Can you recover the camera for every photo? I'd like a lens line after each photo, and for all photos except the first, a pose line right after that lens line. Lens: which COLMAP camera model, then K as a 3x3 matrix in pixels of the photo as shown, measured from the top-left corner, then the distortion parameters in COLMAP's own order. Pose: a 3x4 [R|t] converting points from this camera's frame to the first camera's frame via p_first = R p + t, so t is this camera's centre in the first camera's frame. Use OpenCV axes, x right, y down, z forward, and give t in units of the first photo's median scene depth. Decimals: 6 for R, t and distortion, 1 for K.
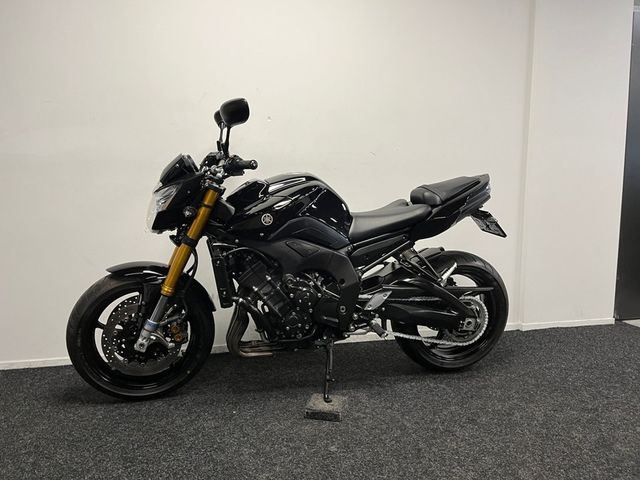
lens RADIAL K [[484.1, 0, 320.0], [0, 484.1, 240.0], [0, 0, 1]] dist [0.077081, -0.100603]
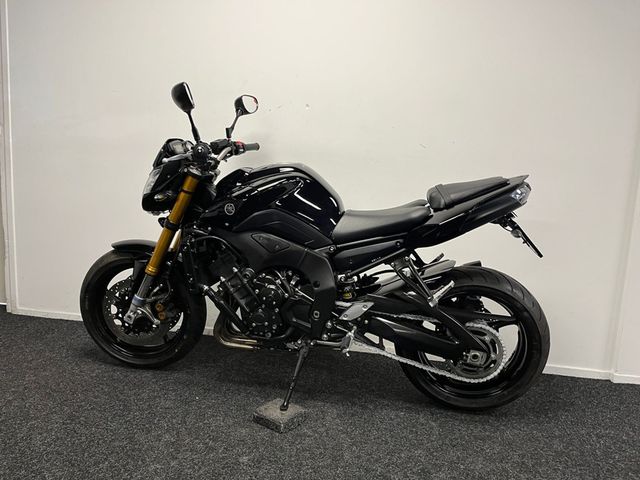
lens RADIAL K [[485.0, 0, 323.0], [0, 485.0, 242.5], [0, 0, 1]] dist [0.077561, -0.100882]
pose [[0.918404, 0.102944, -0.382016, 0.397366], [-0.096175, 0.994683, 0.036830, -0.027257], [0.383776, 0.002916, 0.923422, 0.160077]]
